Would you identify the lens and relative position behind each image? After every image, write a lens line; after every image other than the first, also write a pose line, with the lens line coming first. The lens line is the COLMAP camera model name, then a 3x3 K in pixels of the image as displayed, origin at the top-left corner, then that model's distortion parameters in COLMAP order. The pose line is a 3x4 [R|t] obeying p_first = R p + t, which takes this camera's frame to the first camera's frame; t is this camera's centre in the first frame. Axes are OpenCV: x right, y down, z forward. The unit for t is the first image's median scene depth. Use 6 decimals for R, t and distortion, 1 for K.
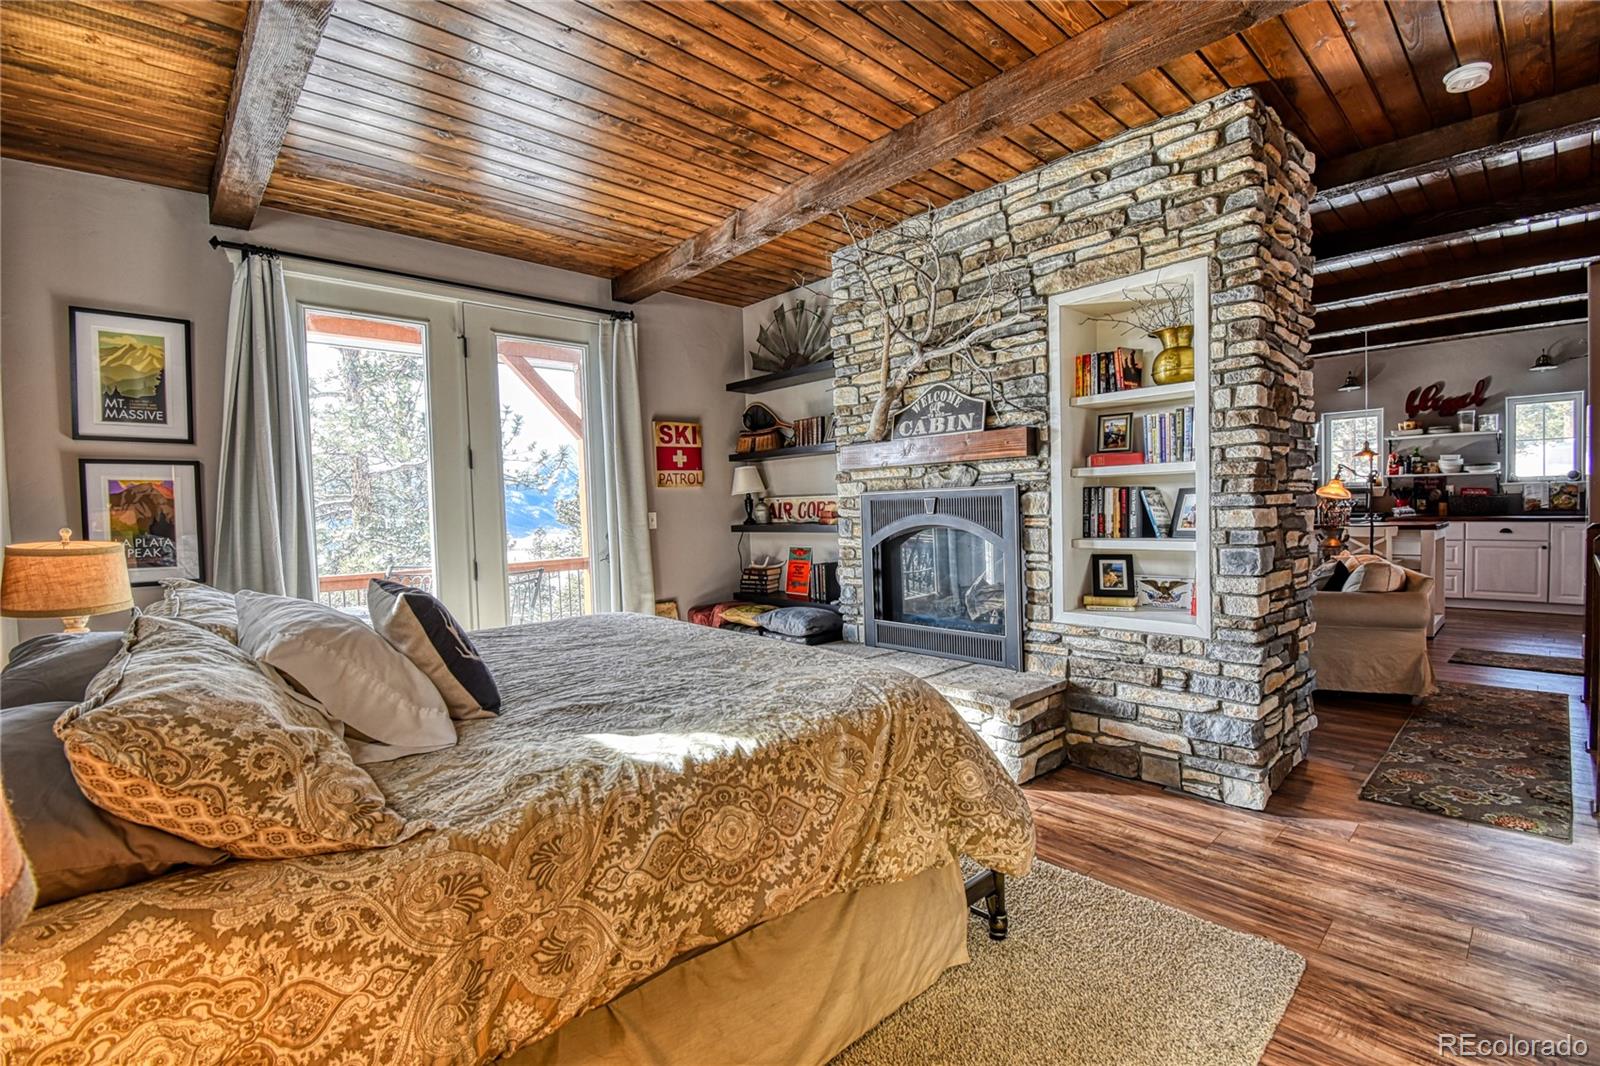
lens RADIAL K [[707.4, 0, 800.6], [0, 707.4, 534.1], [0, 0, 1]] dist [0.017789, -0.024606]
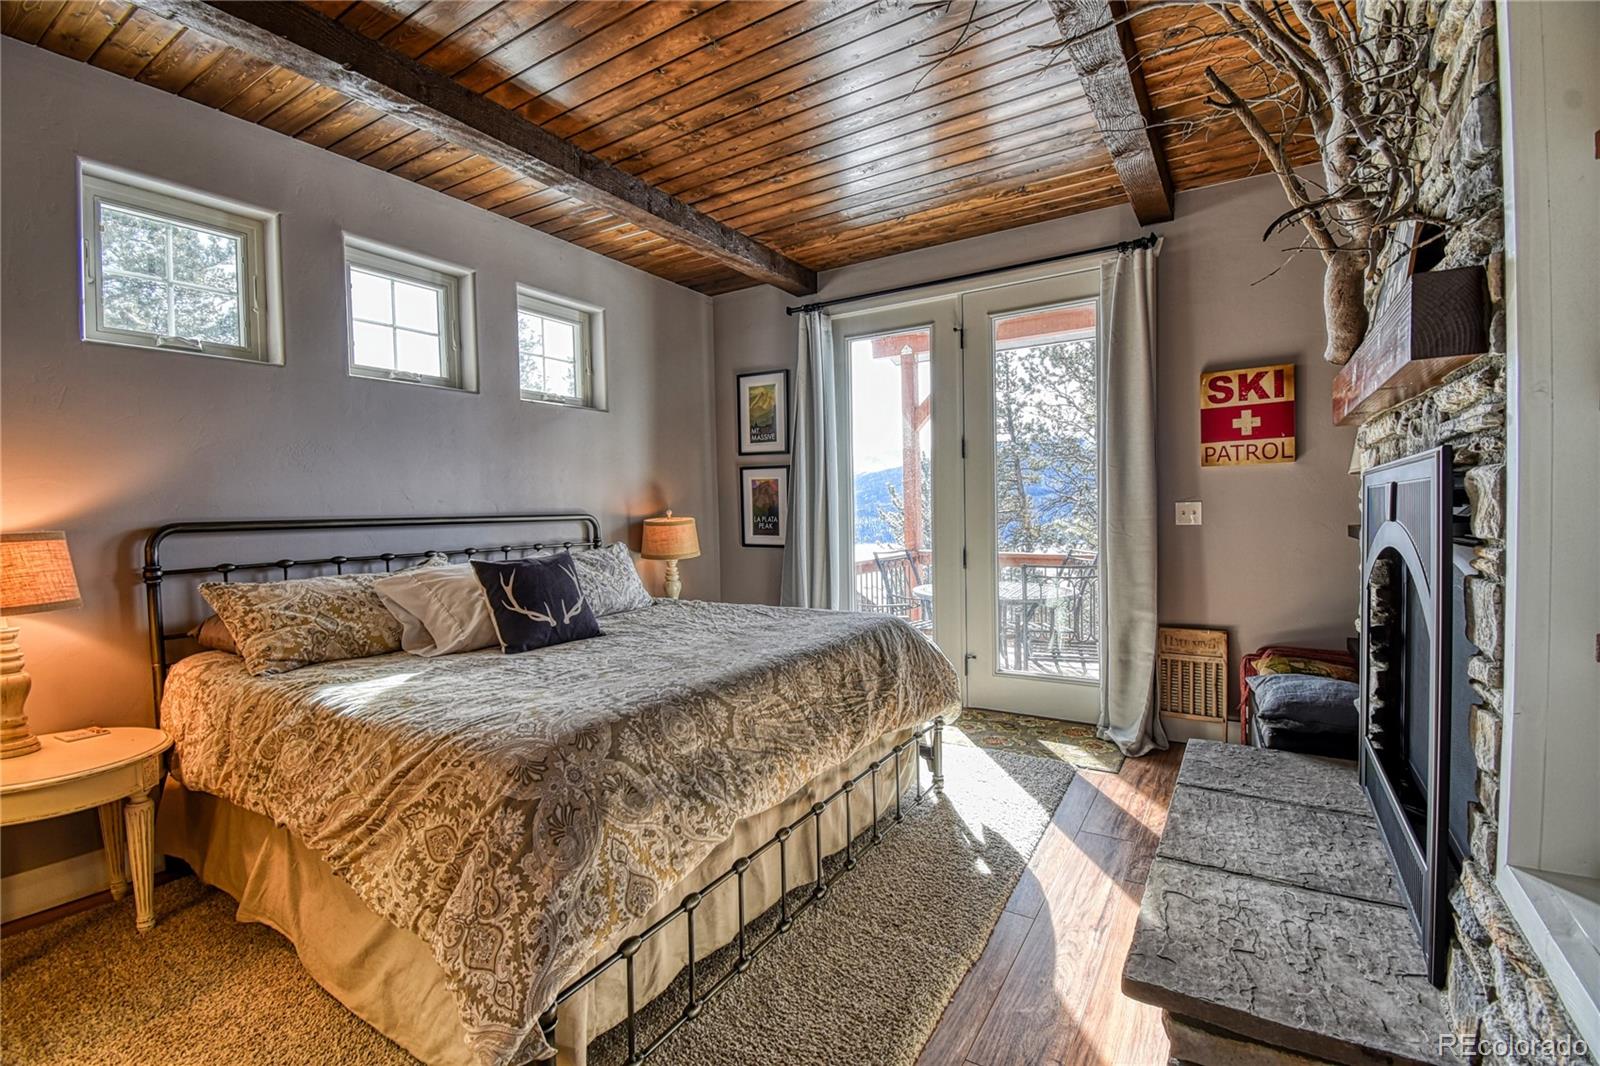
lens RADIAL K [[707.4, 0, 800.6], [0, 707.4, 534.1], [0, 0, 1]] dist [0.017789, -0.024606]
pose [[0.260113, 0.058244, -0.963820, 0.449179], [-0.027280, 0.998224, 0.052960, -0.030127], [0.965193, 0.012517, 0.261240, 0.500832]]
